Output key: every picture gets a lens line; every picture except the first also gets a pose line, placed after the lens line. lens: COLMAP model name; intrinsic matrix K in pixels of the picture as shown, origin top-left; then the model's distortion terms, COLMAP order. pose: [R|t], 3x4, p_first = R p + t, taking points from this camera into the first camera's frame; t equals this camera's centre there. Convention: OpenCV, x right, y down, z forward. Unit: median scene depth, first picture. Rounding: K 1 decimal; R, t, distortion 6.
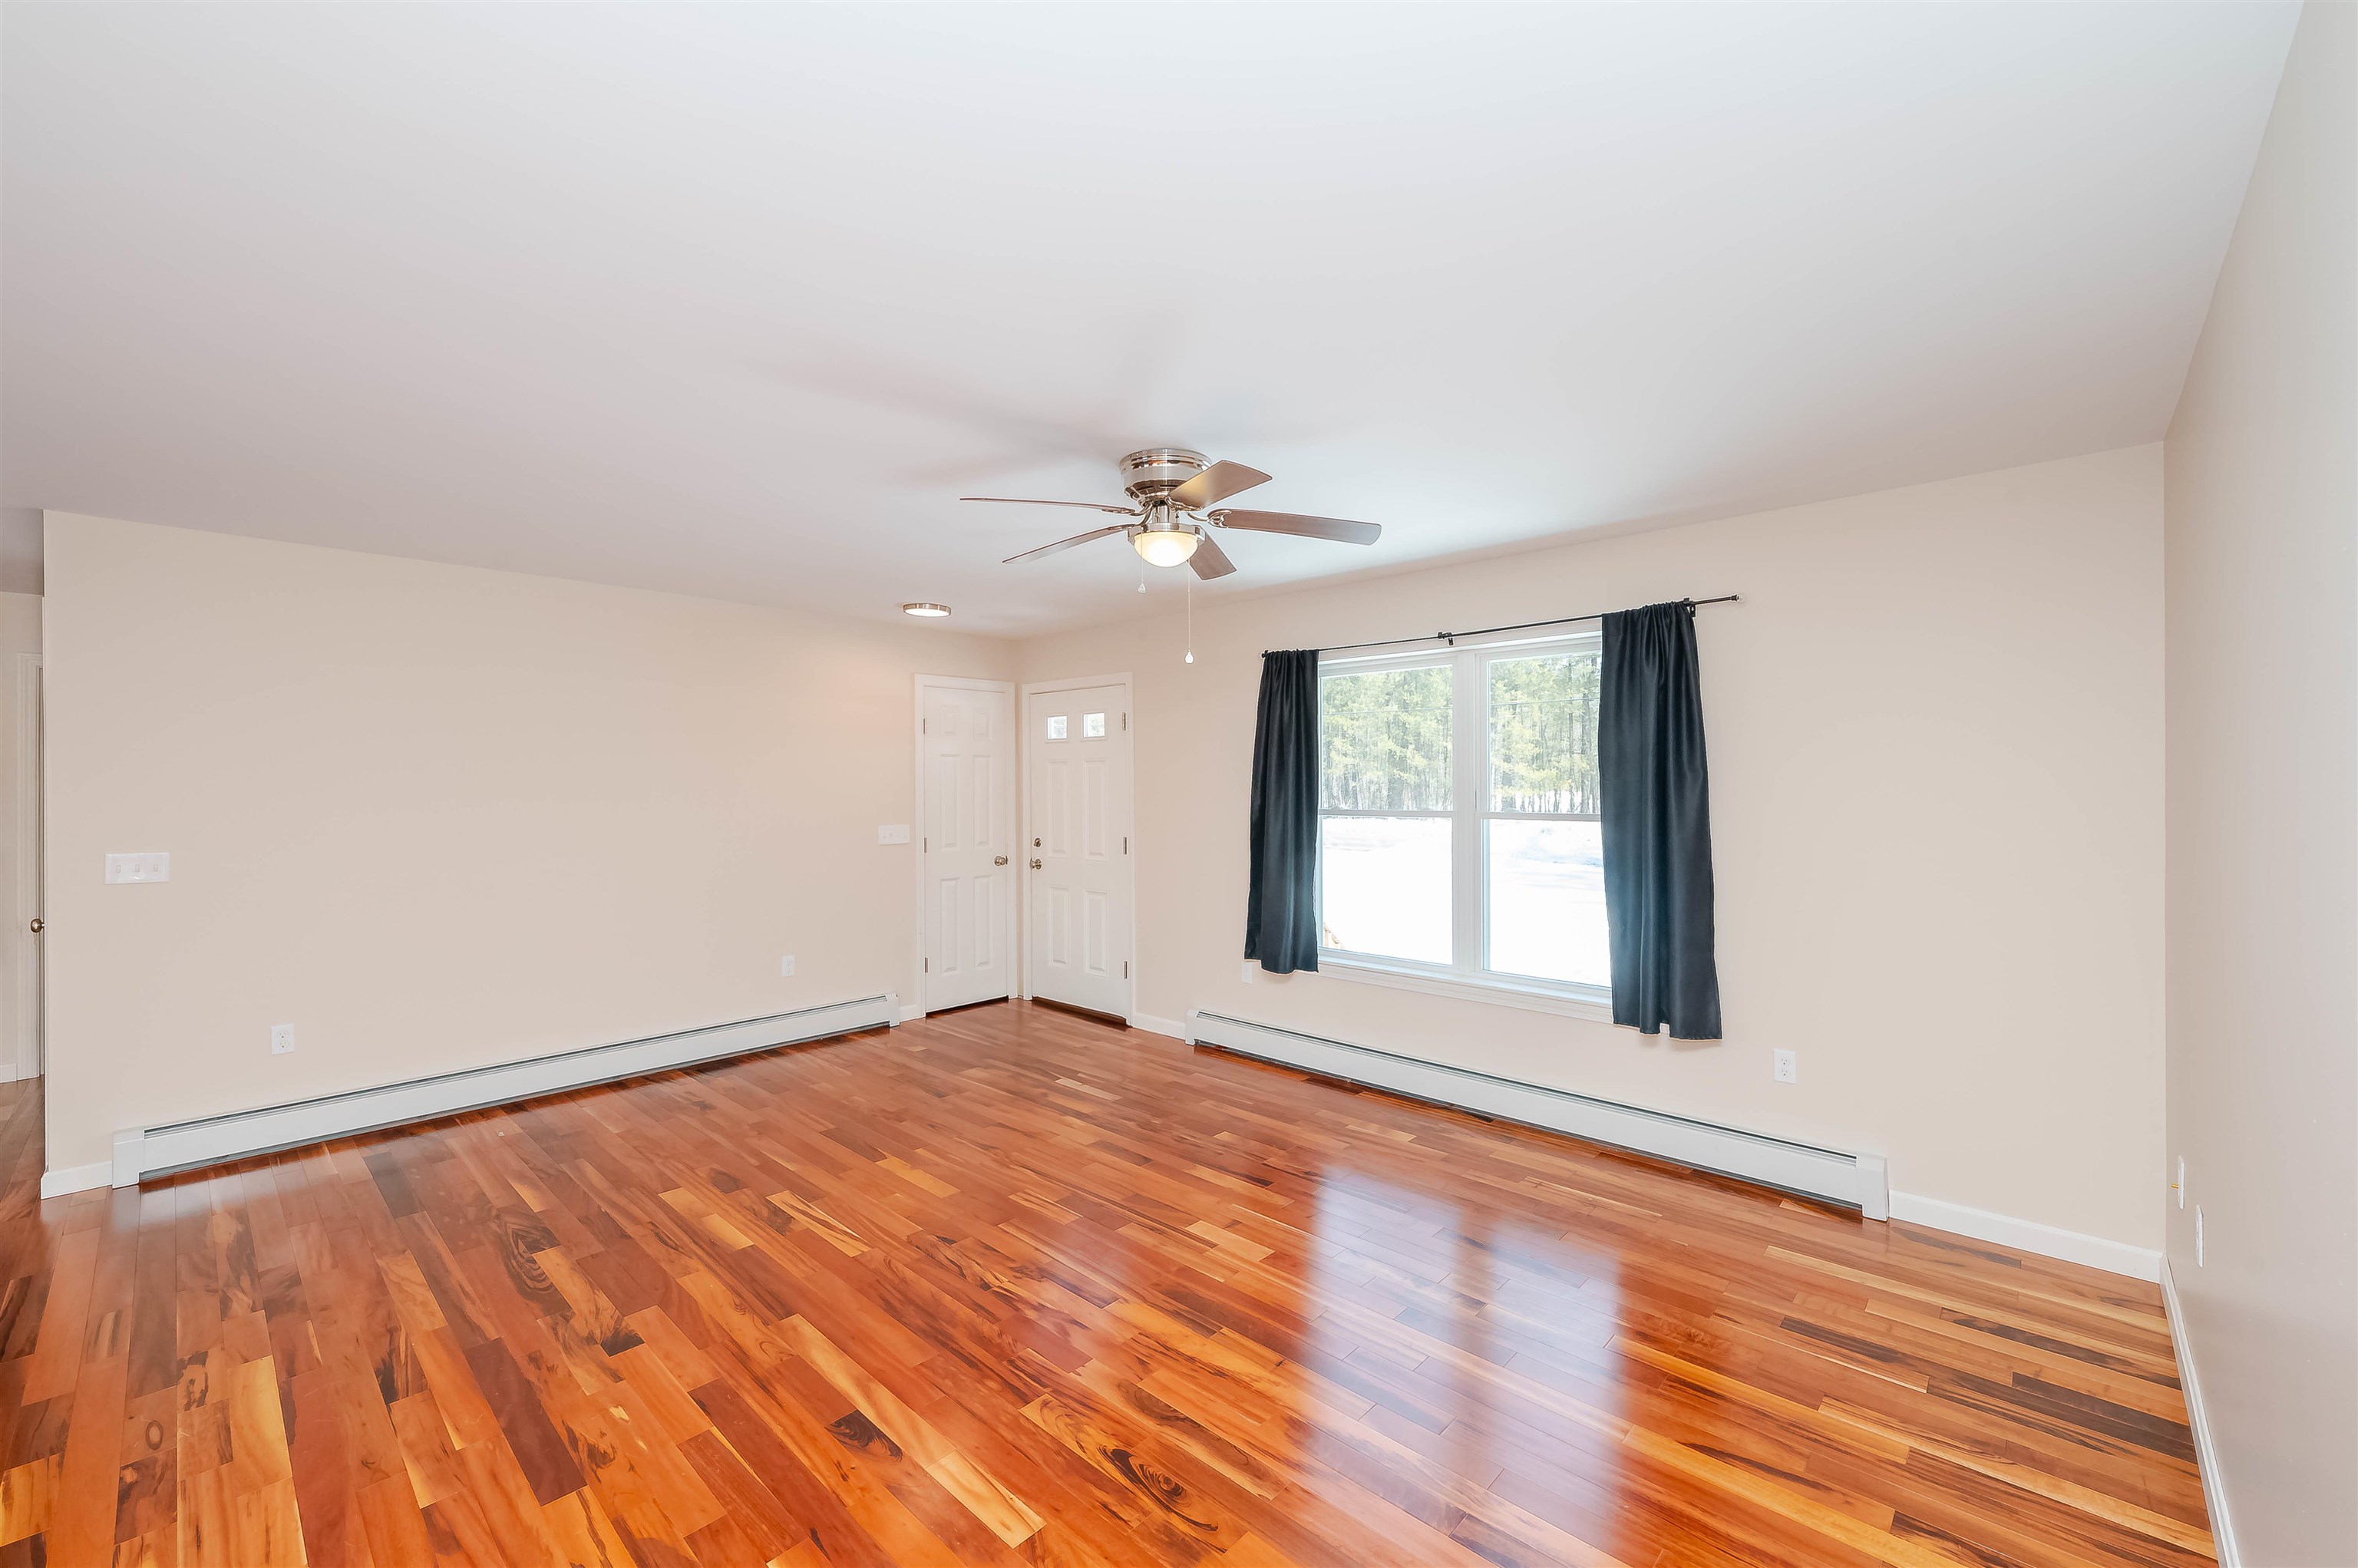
lens RADIAL K [[936.5, 0, 1203.0], [0, 936.5, 789.1], [0, 0, 1]] dist [-0.001080, -0.000112]
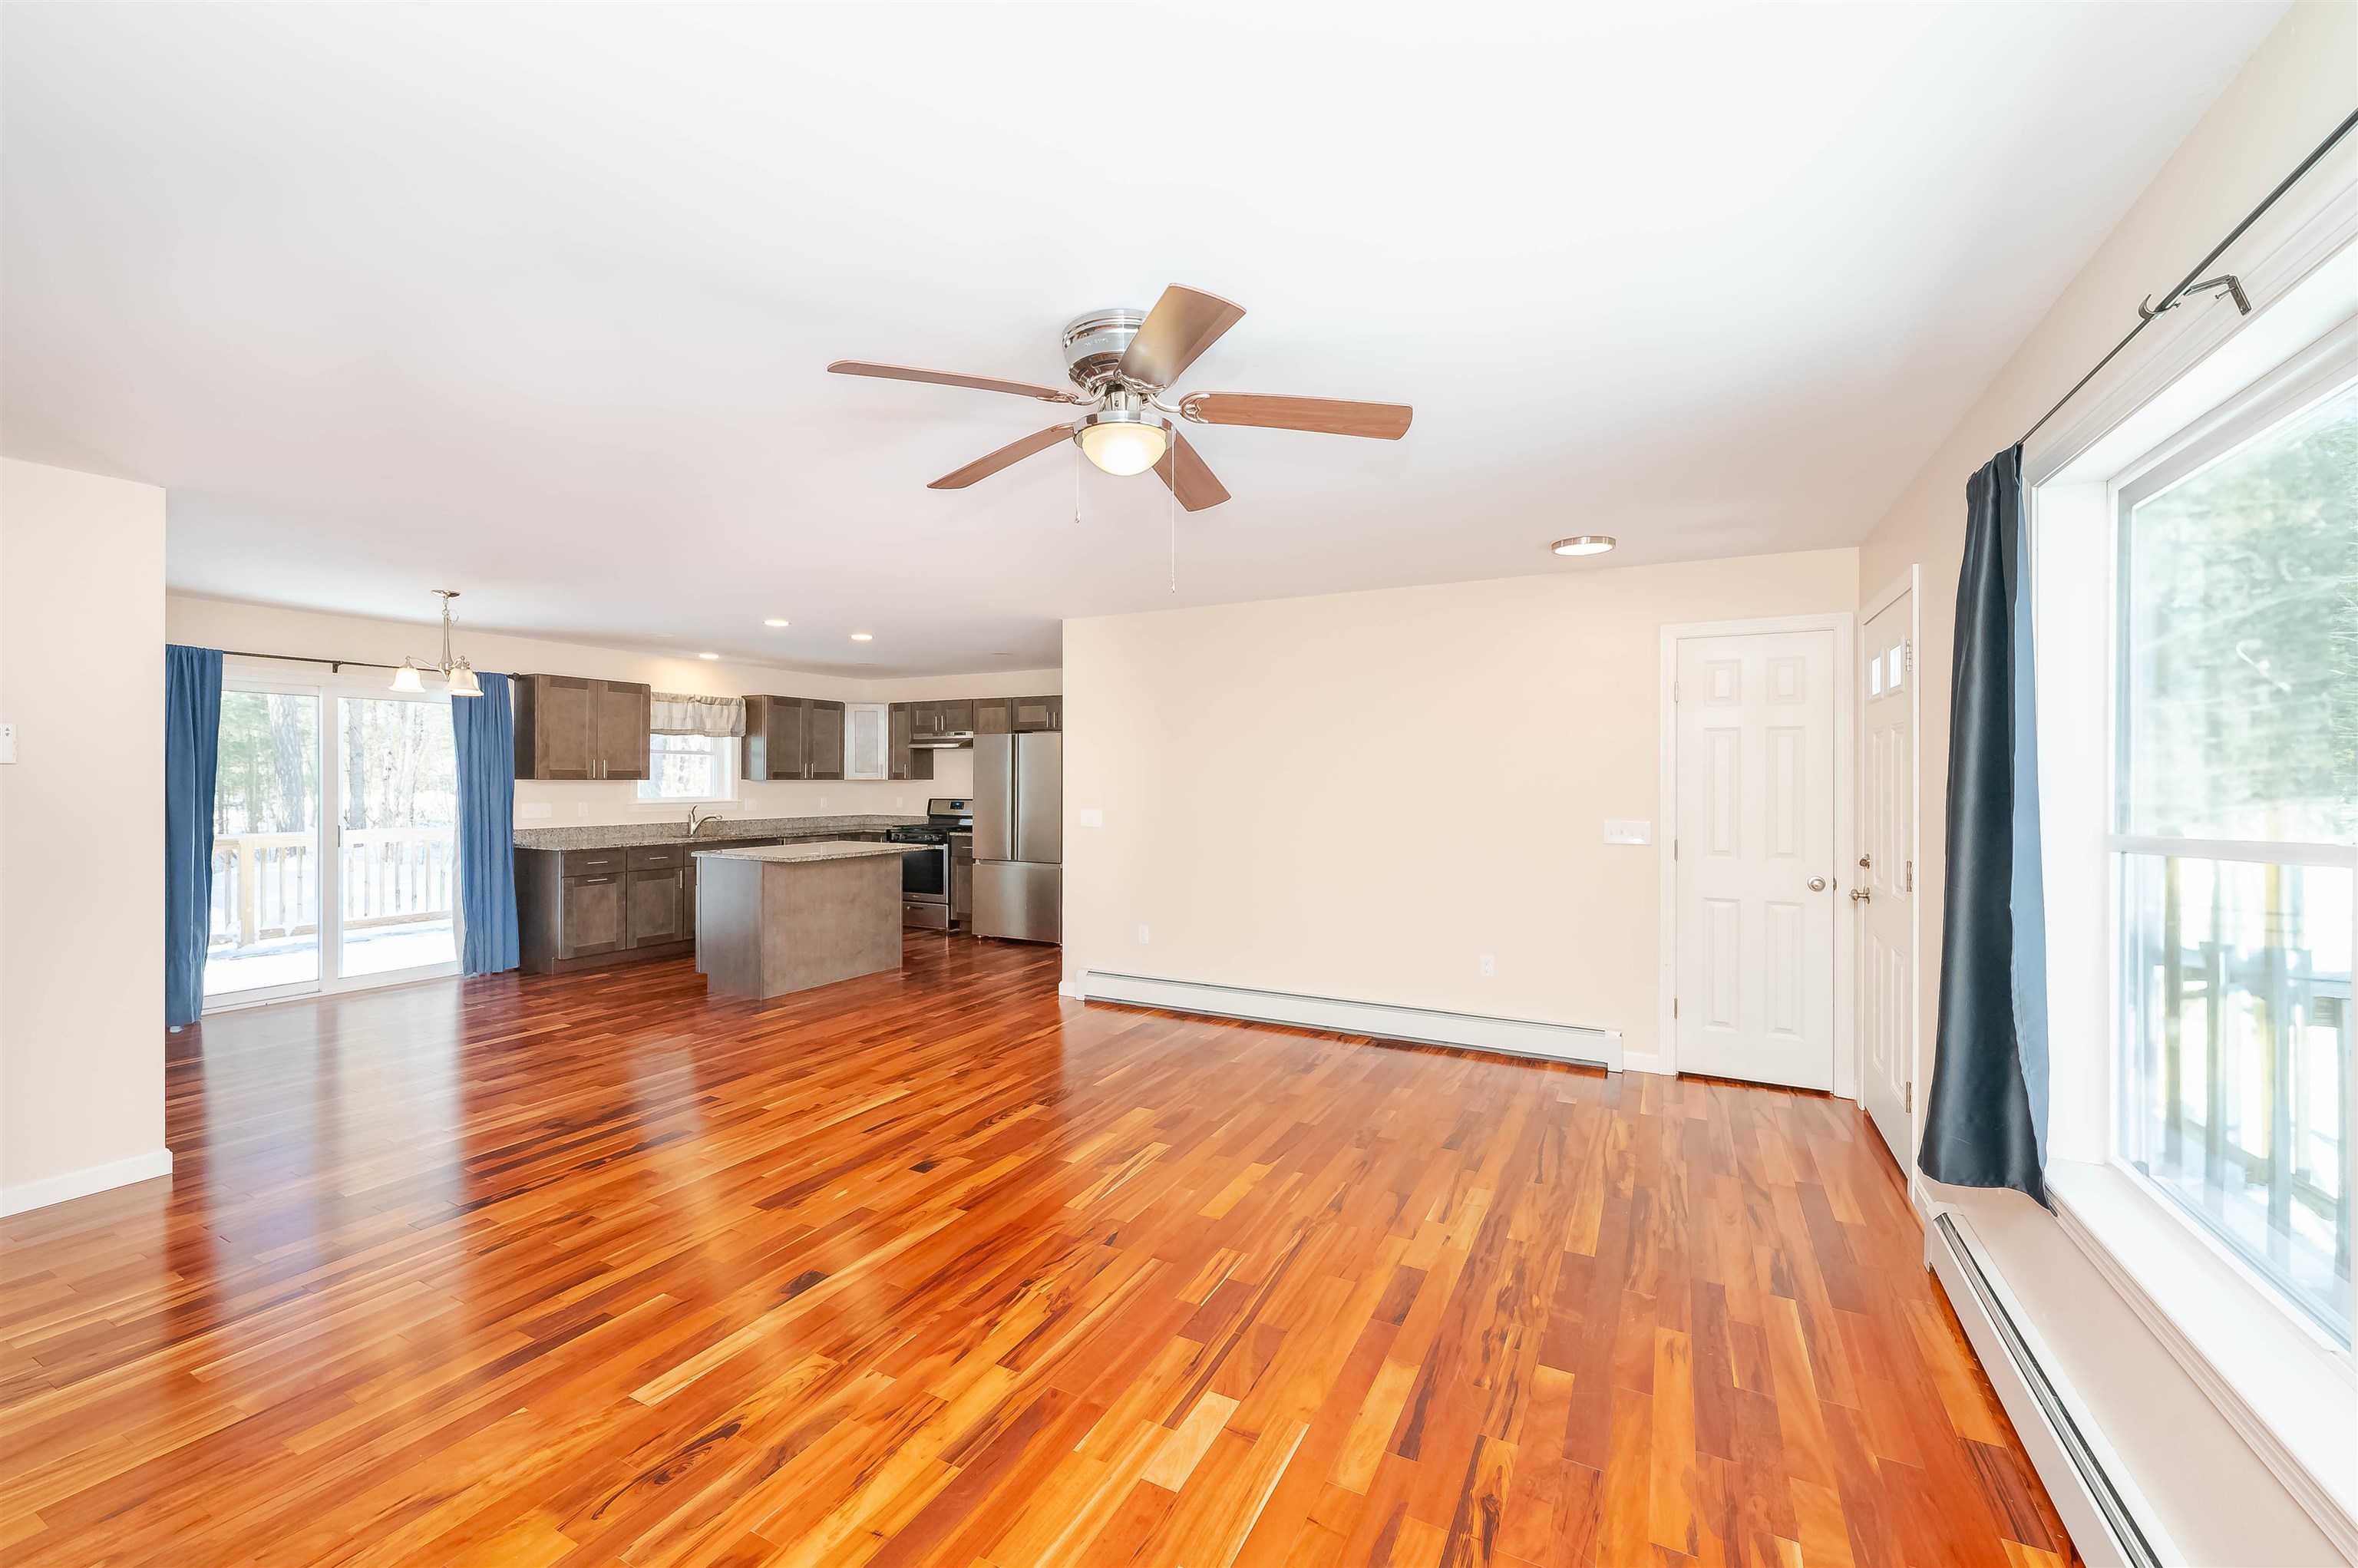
lens RADIAL K [[948.1, 0, 1179.0], [0, 948.1, 784.0], [0, 0, 1]] dist [-0.001204, -0.000014]
pose [[0.255000, 0.013685, -0.966844, 0.665153], [-0.006738, 0.999901, 0.012376, -0.004858], [0.966918, 0.003359, 0.255066, 0.784527]]
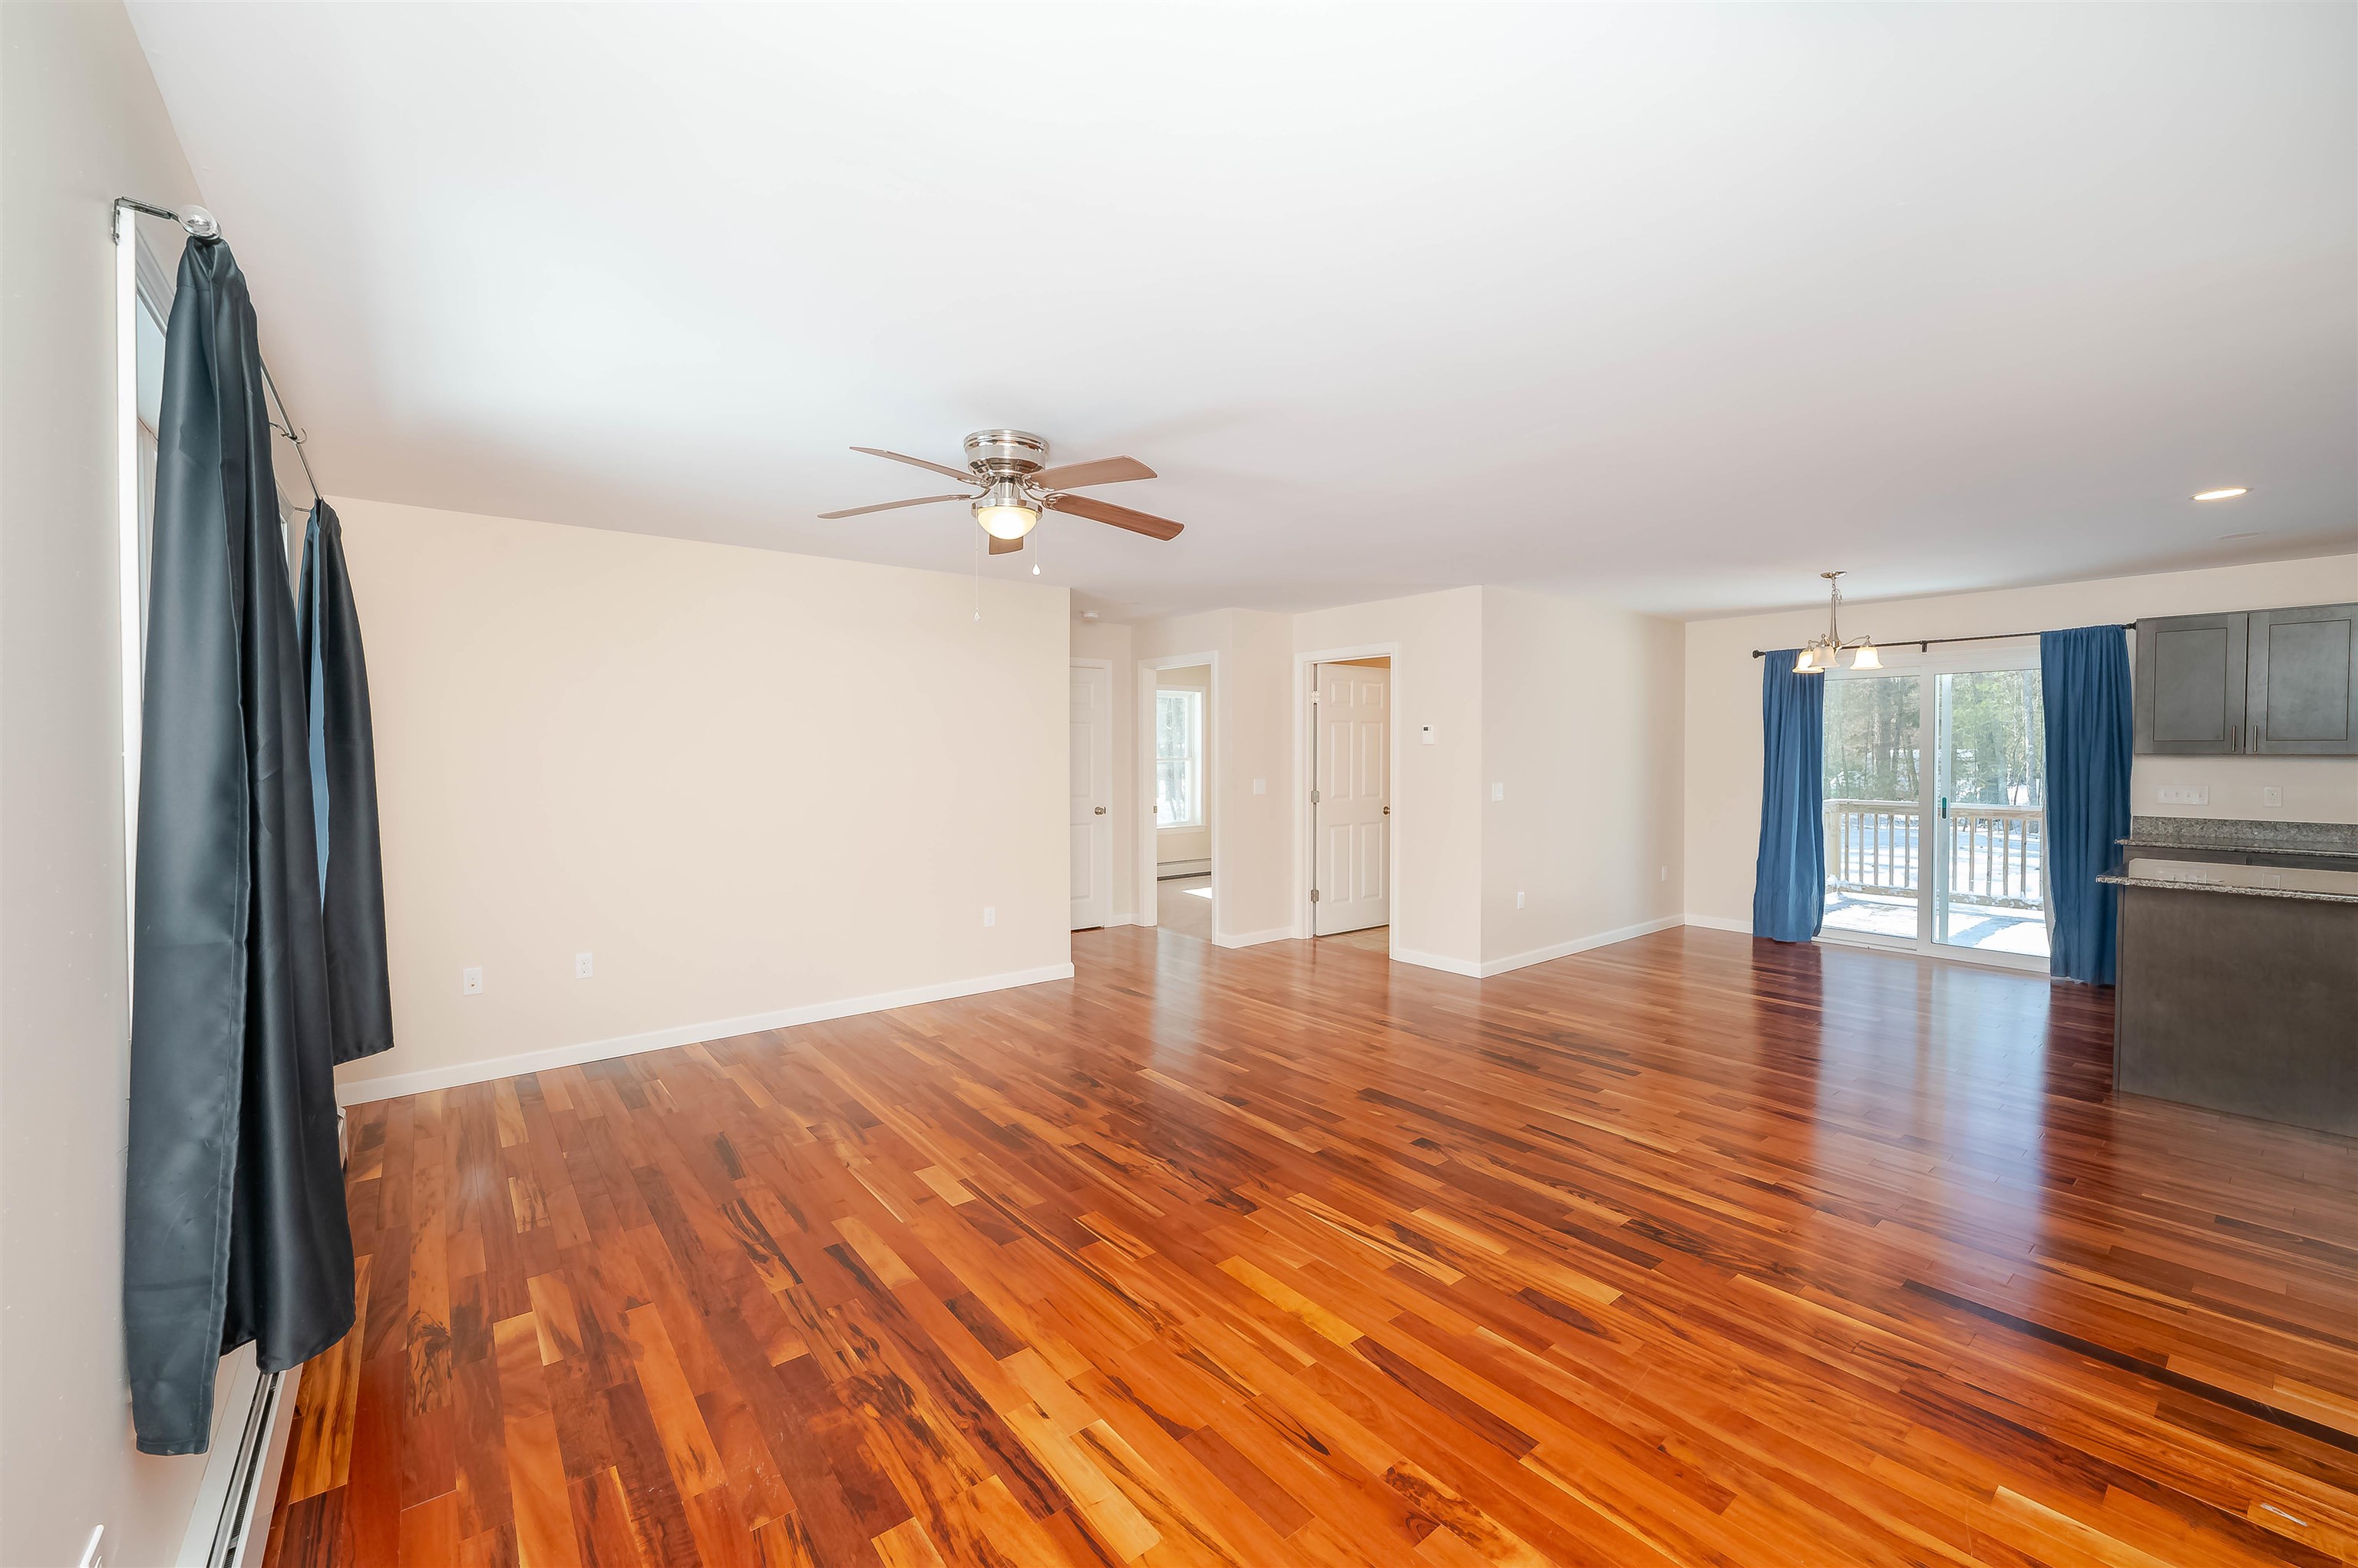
lens RADIAL K [[974.0, 0, 1167.0], [0, 974.0, 809.3], [0, 0, 1]] dist [-0.009115, -0.000151]
pose [[-0.983770, -0.006678, 0.179307, -0.388777], [0.004441, 0.998095, 0.061540, 0.004727], [-0.179376, 0.061338, -0.981866, 1.913862]]
